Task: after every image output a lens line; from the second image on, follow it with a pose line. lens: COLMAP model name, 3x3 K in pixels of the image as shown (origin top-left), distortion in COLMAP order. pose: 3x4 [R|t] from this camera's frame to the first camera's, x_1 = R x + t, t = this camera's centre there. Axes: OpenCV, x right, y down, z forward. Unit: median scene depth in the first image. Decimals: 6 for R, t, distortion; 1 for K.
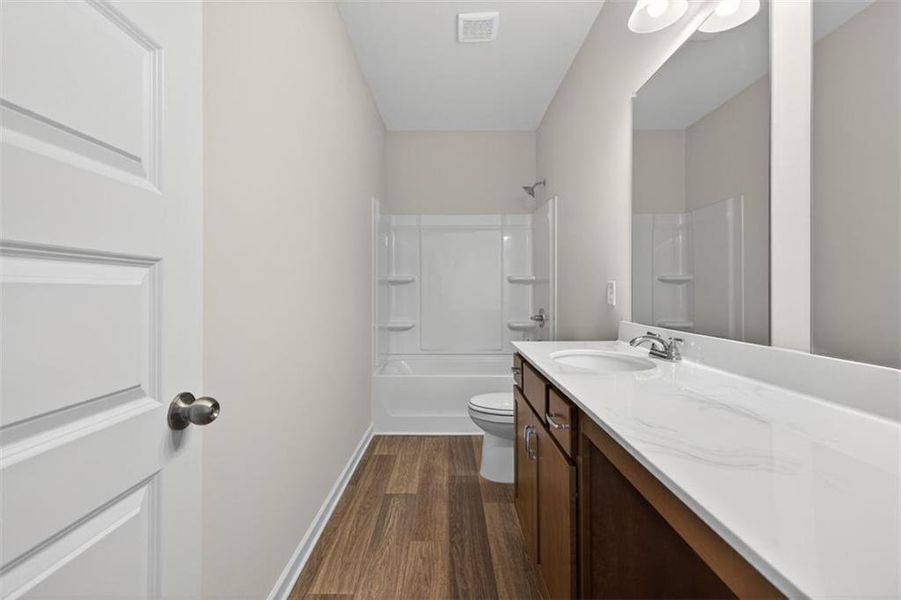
lens RADIAL K [[380.4, 0, 443.2], [0, 380.4, 300.4], [0, 0, 1]] dist [0.003387, -0.000845]
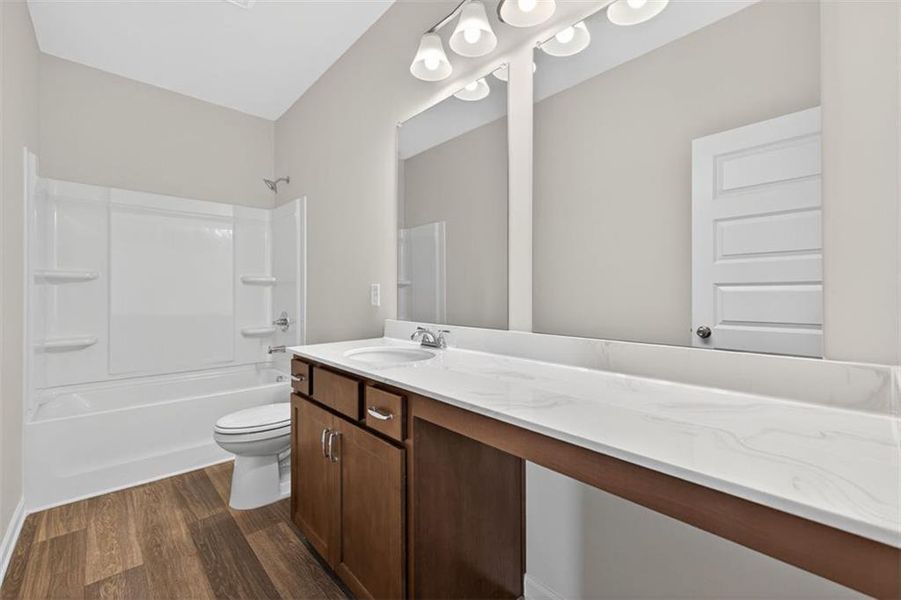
lens RADIAL K [[380.4, 0, 452.9], [0, 380.4, 302.9], [0, 0, 1]] dist [0.003387, -0.000845]
pose [[0.723756, -0.014679, 0.689900, -0.124173], [0.015163, 0.999871, 0.005367, 0.000732], [-0.689890, 0.006576, 0.723885, 0.033493]]
